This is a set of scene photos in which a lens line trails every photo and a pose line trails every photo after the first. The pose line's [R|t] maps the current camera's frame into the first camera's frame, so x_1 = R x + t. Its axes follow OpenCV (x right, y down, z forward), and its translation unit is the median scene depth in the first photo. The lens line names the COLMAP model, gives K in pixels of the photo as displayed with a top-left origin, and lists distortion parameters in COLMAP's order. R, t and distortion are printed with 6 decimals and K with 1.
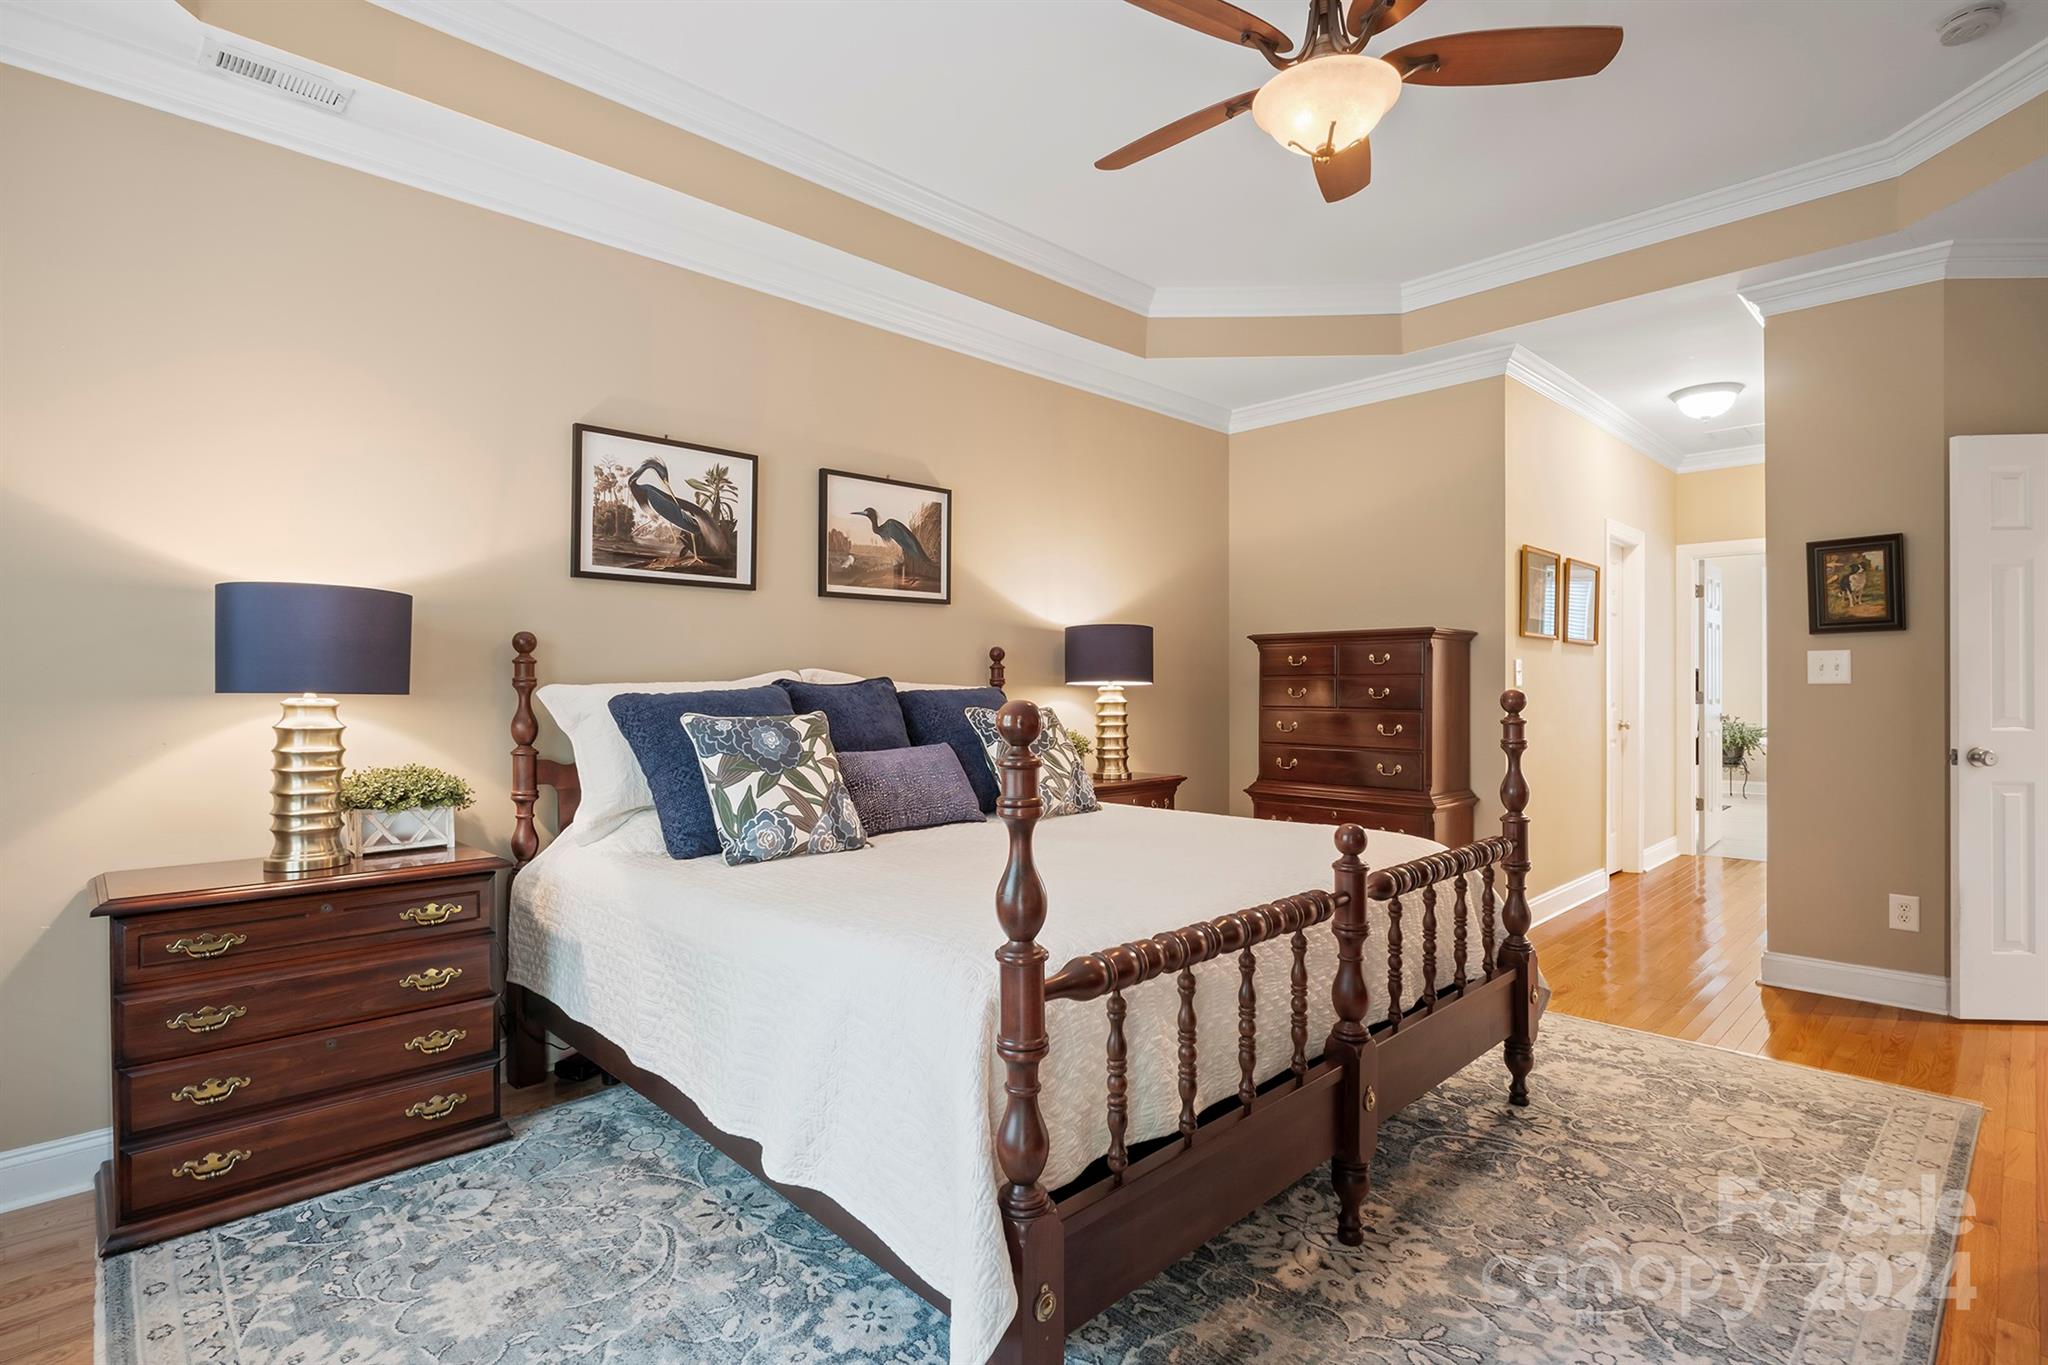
lens RADIAL K [[1007.0, 0, 1024.6], [0, 1007.0, 671.2], [0, 0, 1]] dist [-0.006187, -0.000768]
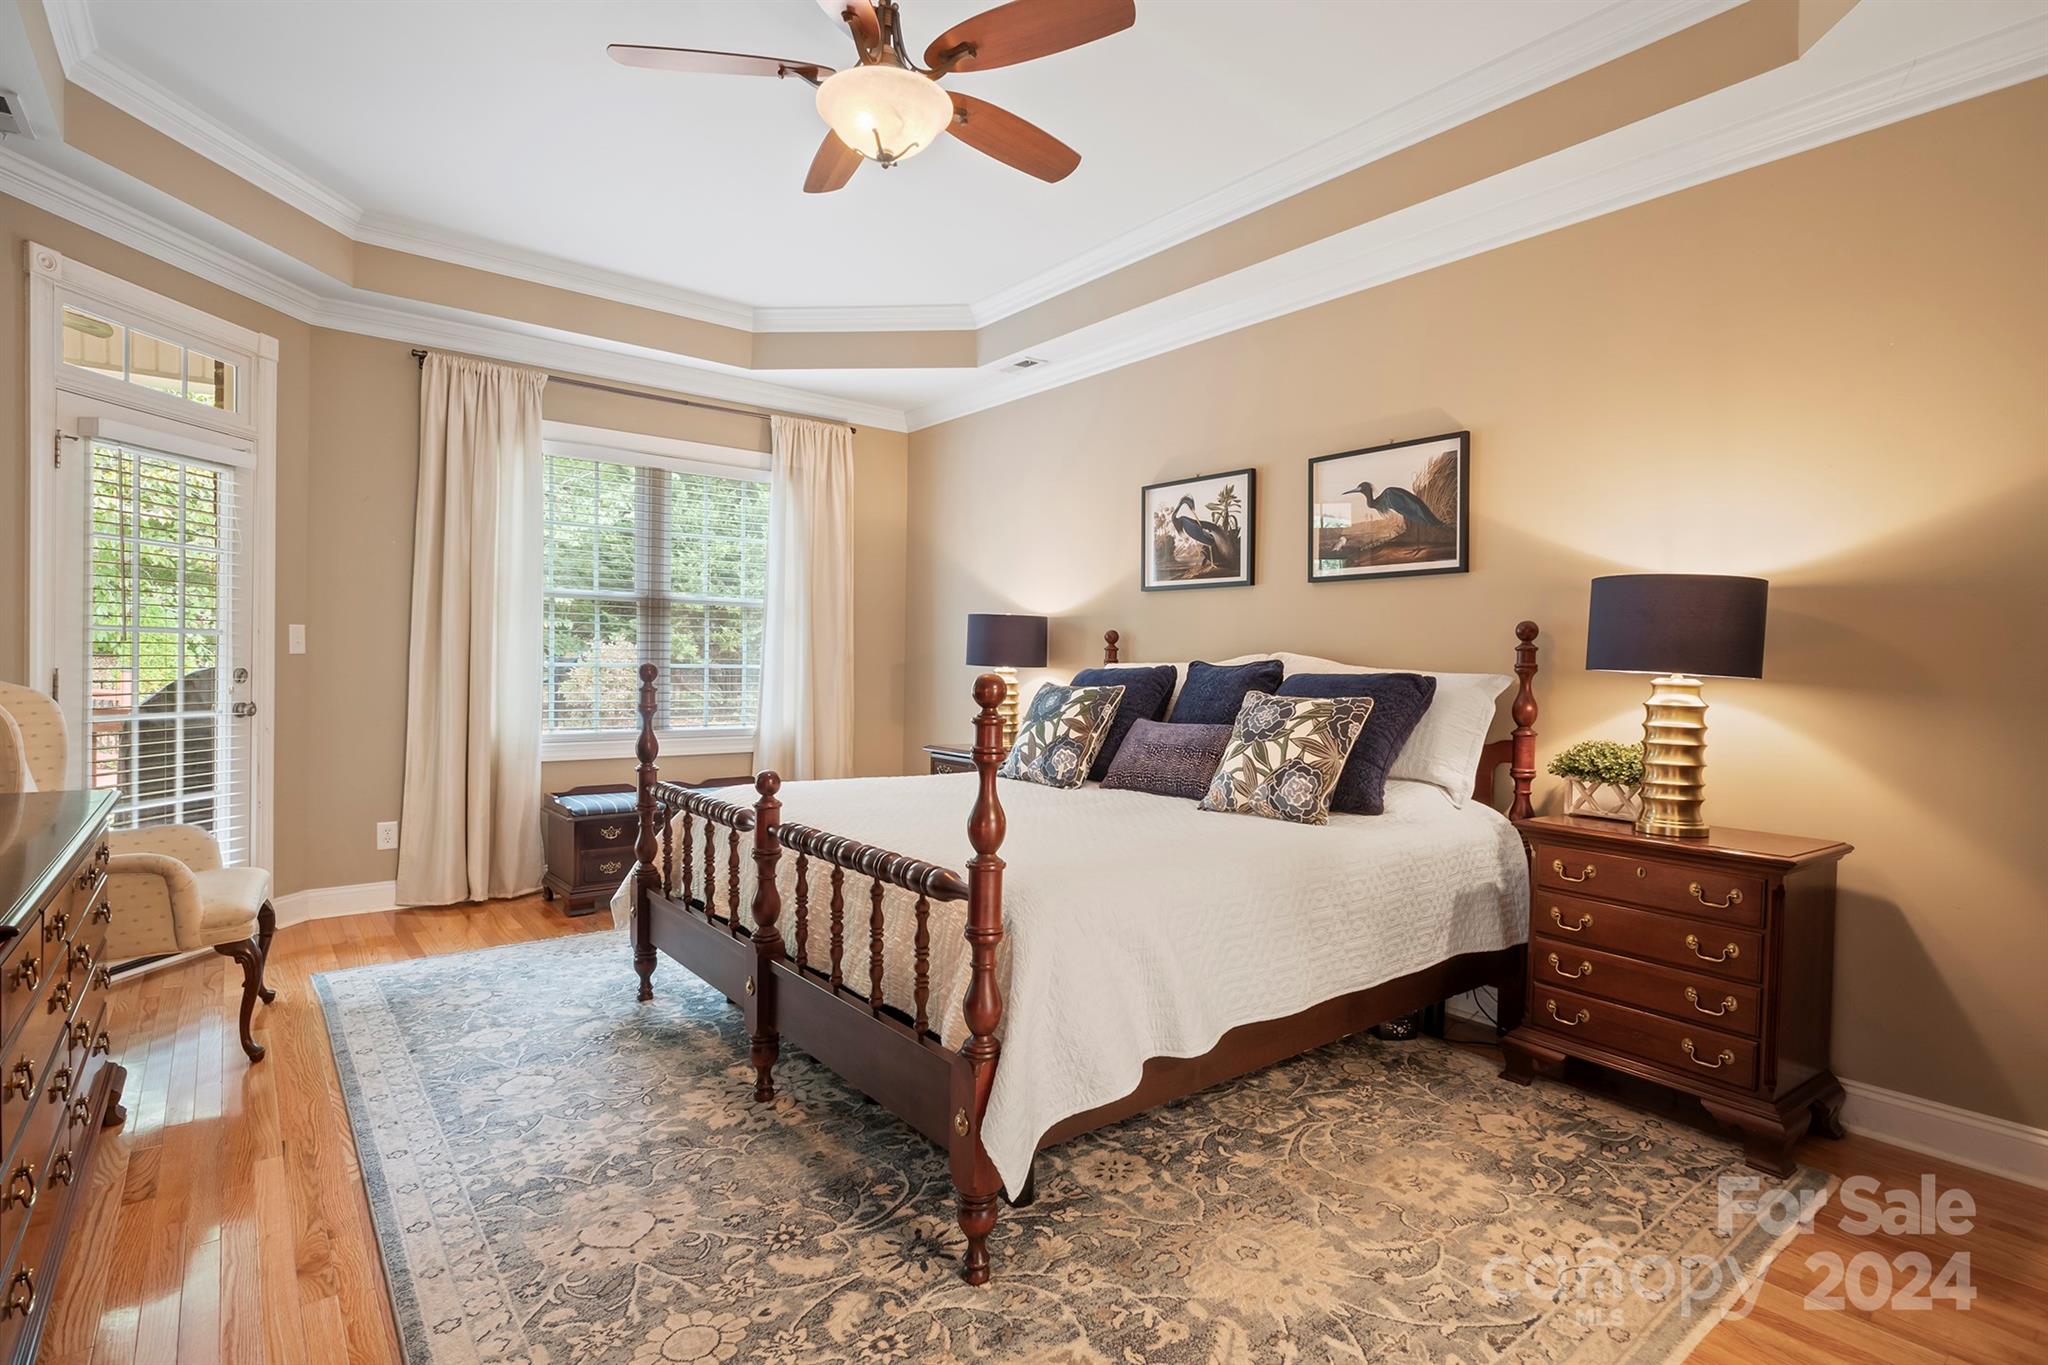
lens RADIAL K [[1007.0, 0, 1024.6], [0, 1007.0, 671.2], [0, 0, 1]] dist [-0.006187, -0.000768]
pose [[-0.113269, 0.014954, -0.993452, 0.982023], [0.001685, 0.999888, 0.014859, 0.001698], [0.993563, 0.000009, -0.113282, 0.933181]]
